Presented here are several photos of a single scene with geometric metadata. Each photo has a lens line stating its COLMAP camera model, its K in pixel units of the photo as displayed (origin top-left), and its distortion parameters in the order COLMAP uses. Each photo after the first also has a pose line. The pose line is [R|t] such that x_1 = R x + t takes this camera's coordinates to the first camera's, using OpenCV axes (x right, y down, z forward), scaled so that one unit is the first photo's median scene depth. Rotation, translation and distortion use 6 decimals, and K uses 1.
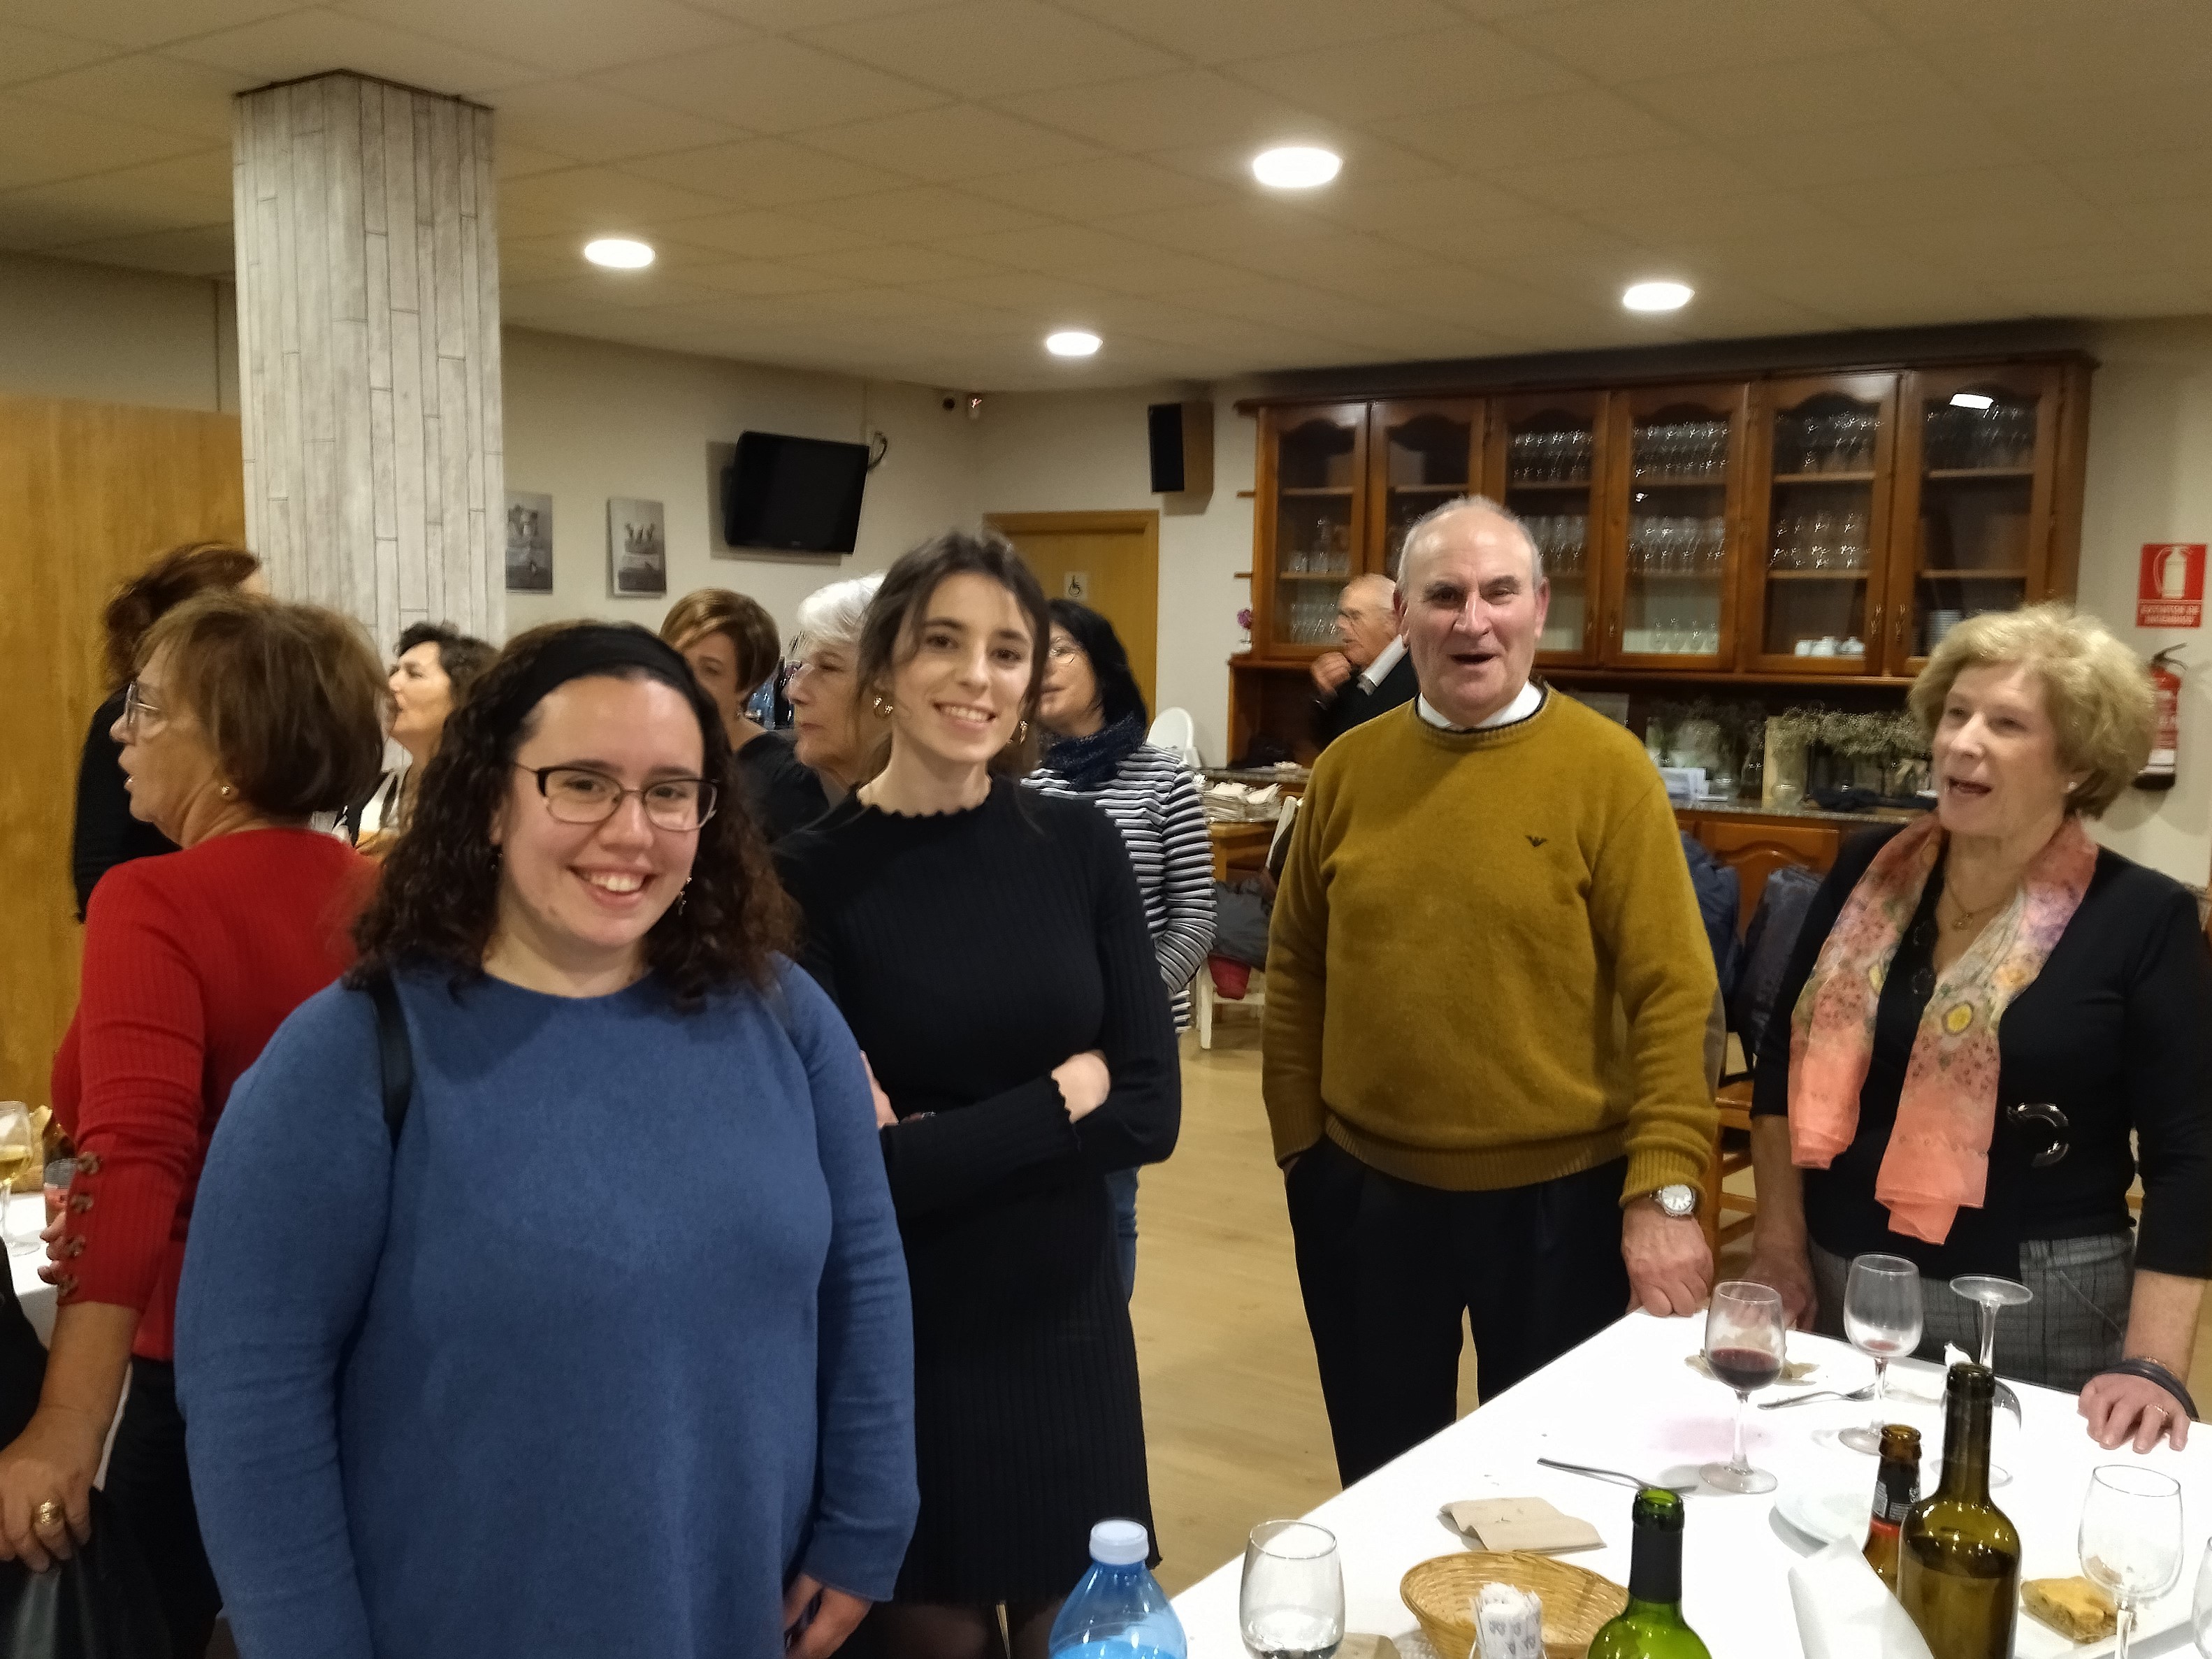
lens RADIAL K [[2084.2, 0, 1078.6], [0, 2084.2, 859.0], [0, 0, 1]] dist [0.145982, -0.250895]
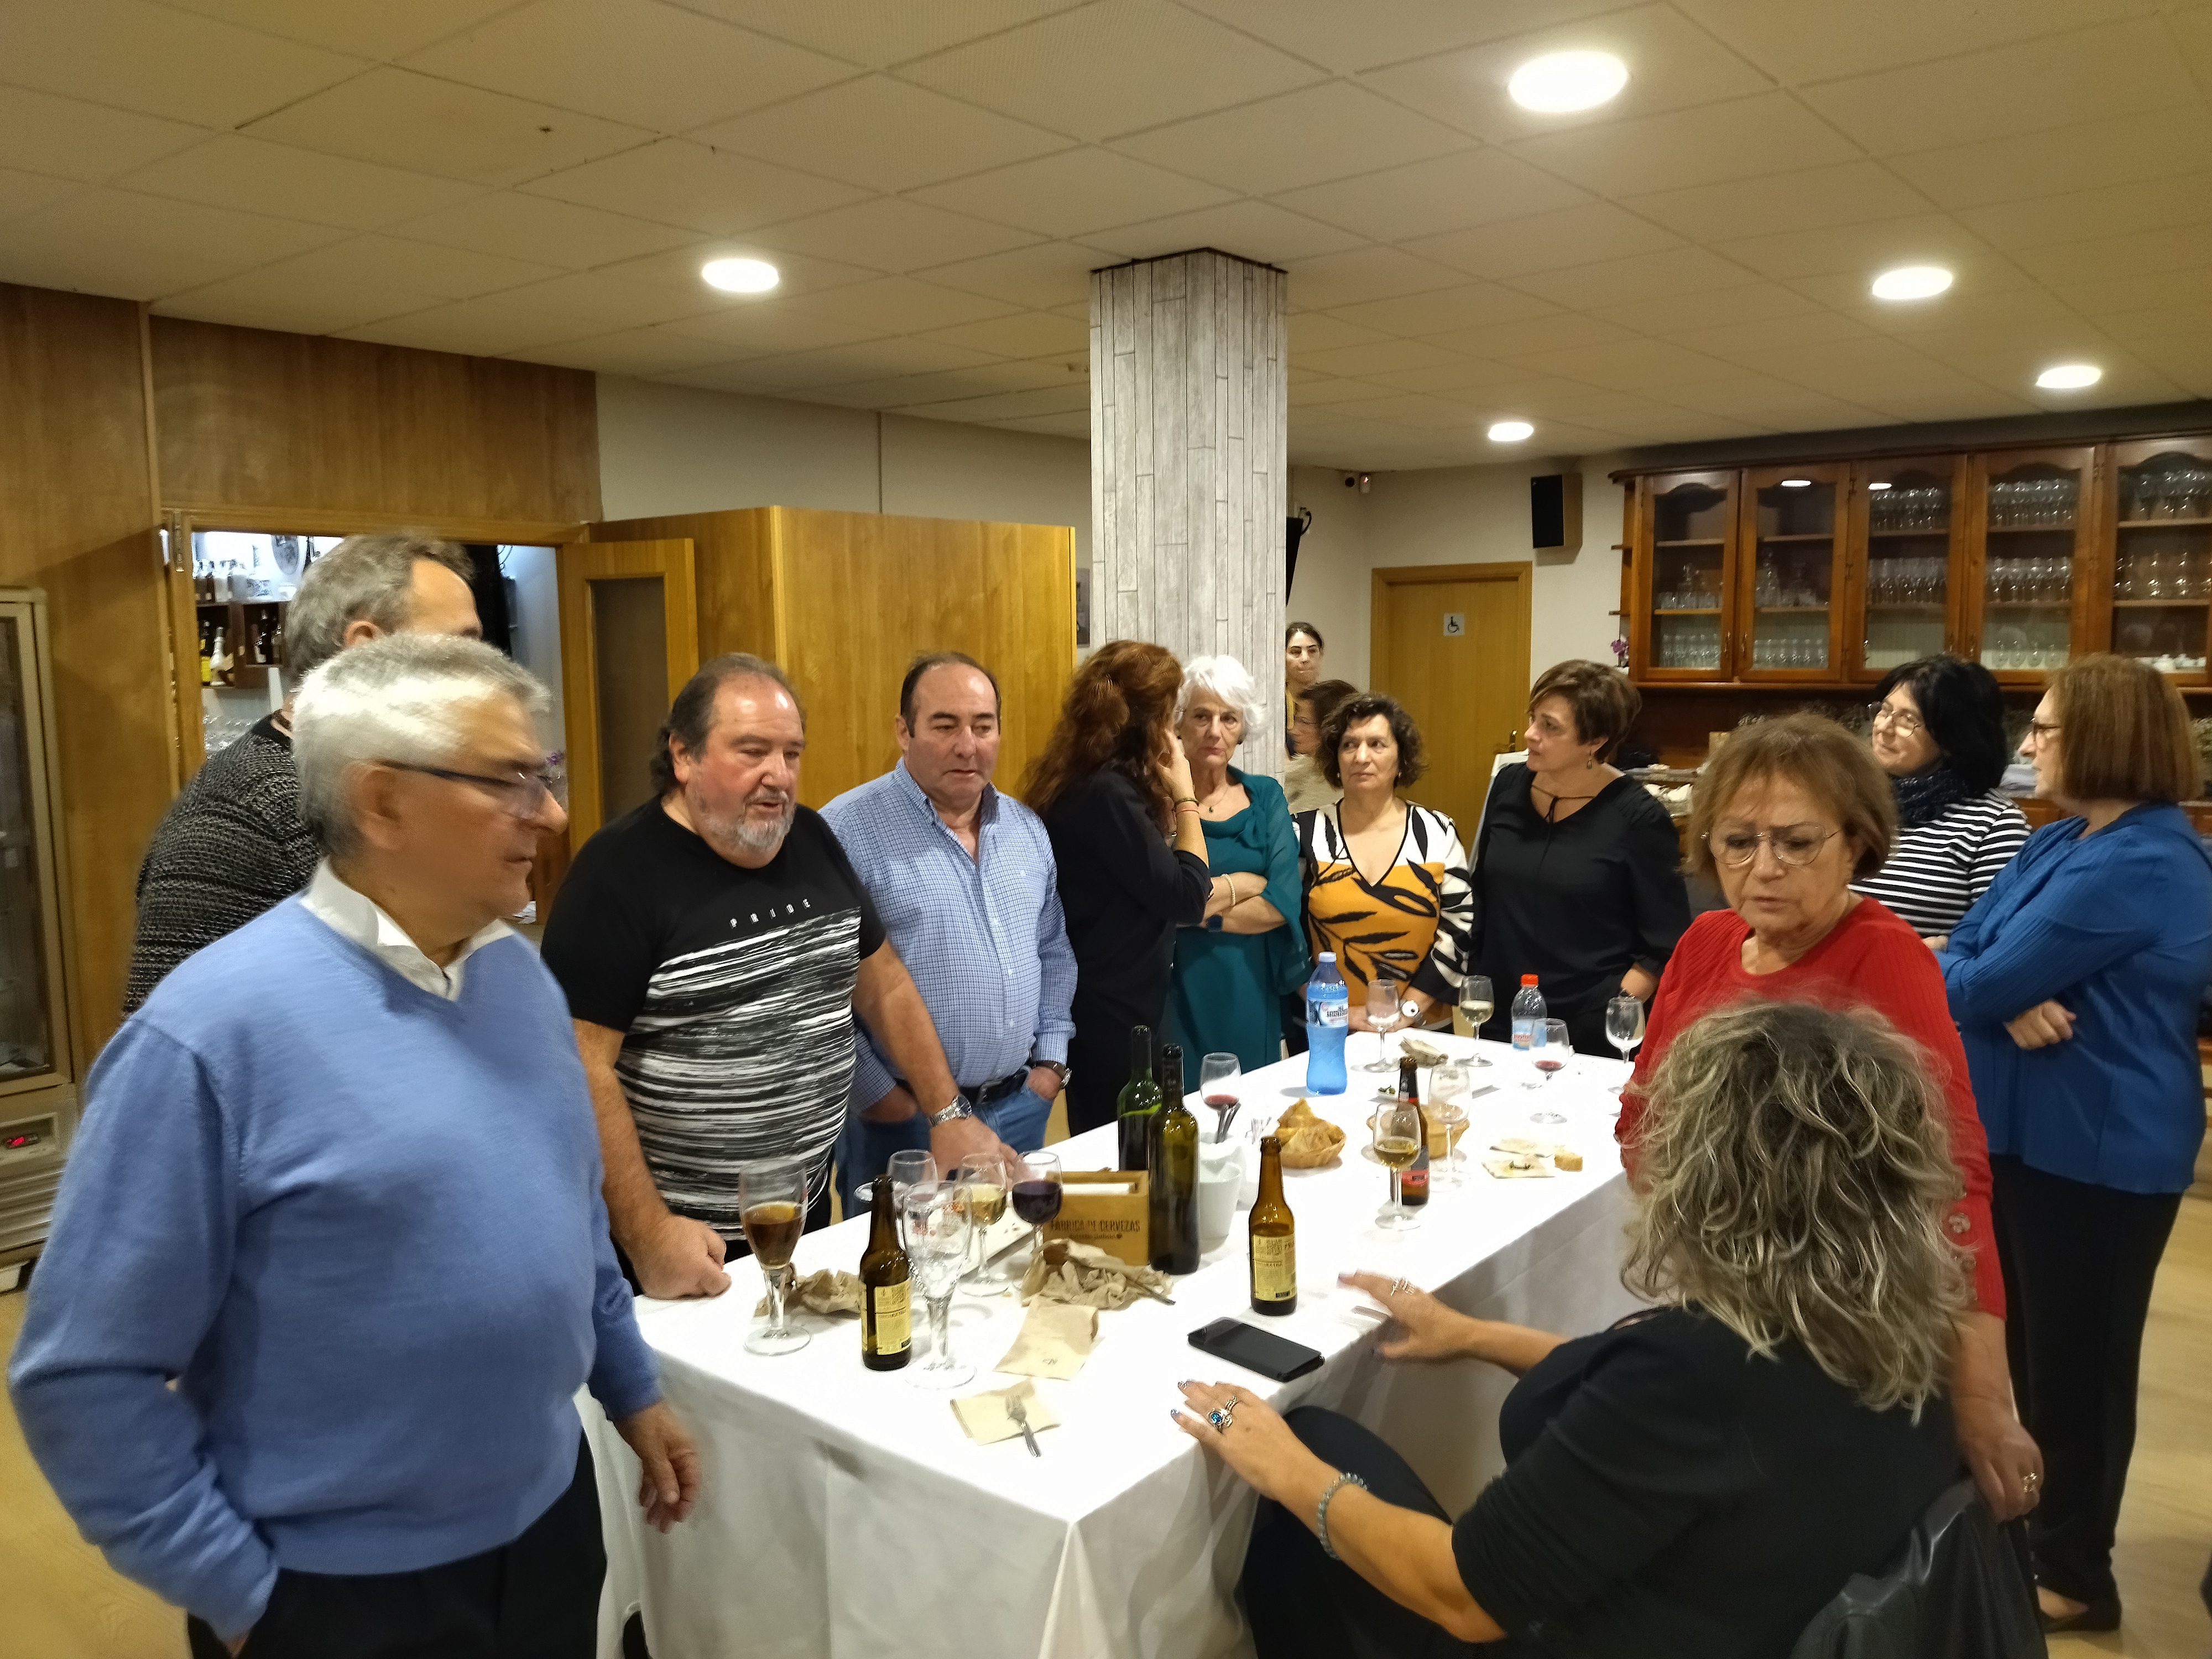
lens RADIAL K [[1657.7, 0, 1106.0], [0, 1657.7, 829.5], [0, 0, 1]] dist [0.106510, -0.180489]
pose [[0.997669, -0.019069, -0.065521, -0.188979], [0.018947, 0.999817, -0.002483, -0.014625], [0.065557, 0.001235, 0.997848, 0.006530]]
